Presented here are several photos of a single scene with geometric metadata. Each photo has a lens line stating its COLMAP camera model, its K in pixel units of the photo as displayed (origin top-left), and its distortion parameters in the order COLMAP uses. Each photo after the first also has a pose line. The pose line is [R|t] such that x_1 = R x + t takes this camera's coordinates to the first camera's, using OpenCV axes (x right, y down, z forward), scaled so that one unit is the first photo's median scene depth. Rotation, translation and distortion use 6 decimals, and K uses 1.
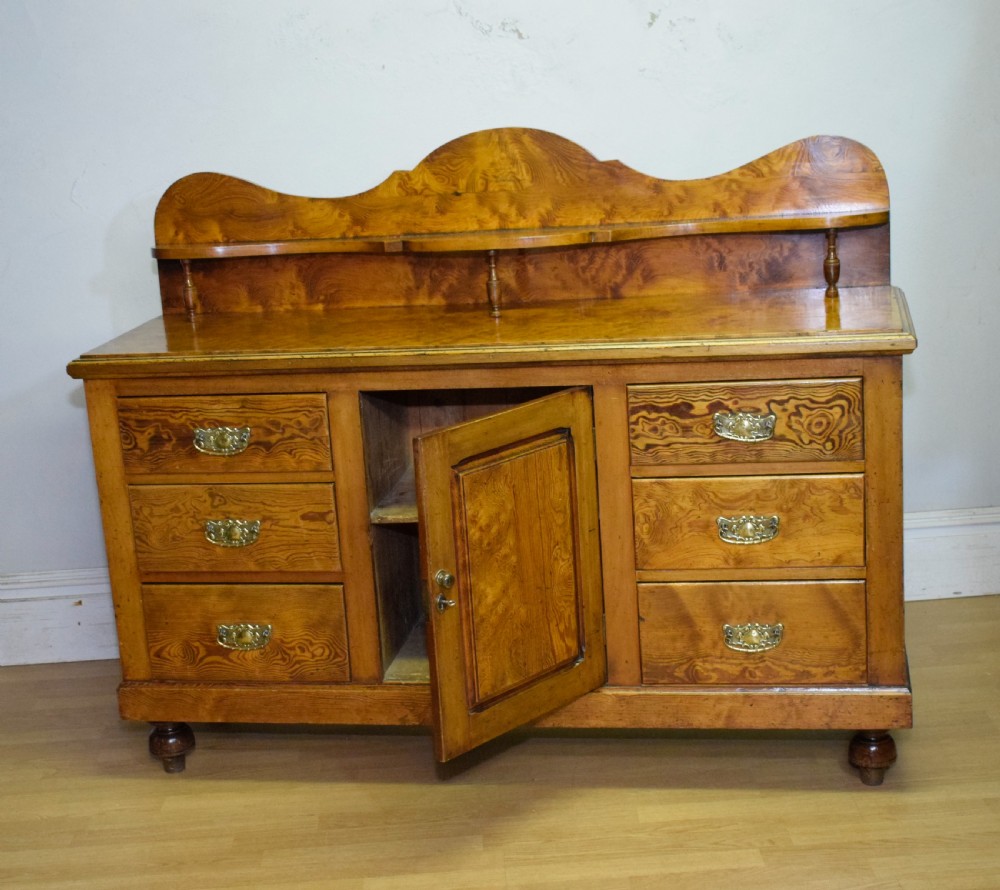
lens RADIAL K [[1698.5, 0, 468.5], [0, 1698.5, 516.2], [0, 0, 1]] dist [-0.022767, 0.000000]
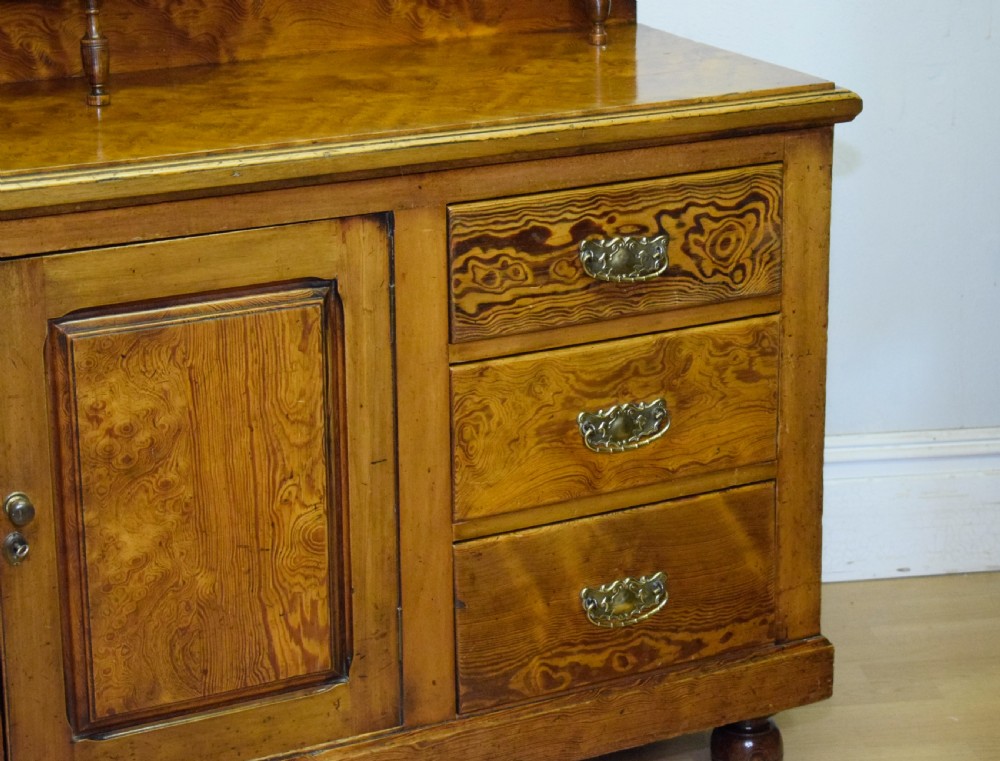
lens RADIAL K [[2614.5, 0, 580.9], [0, 2614.5, 392.9], [0, 0, 1]] dist [-0.014583, 0.000000]
pose [[0.763515, -0.122666, 0.634033, -0.419578], [0.126287, 0.991199, 0.039689, -0.041175], [-0.633322, 0.049767, 0.772286, 0.270726]]
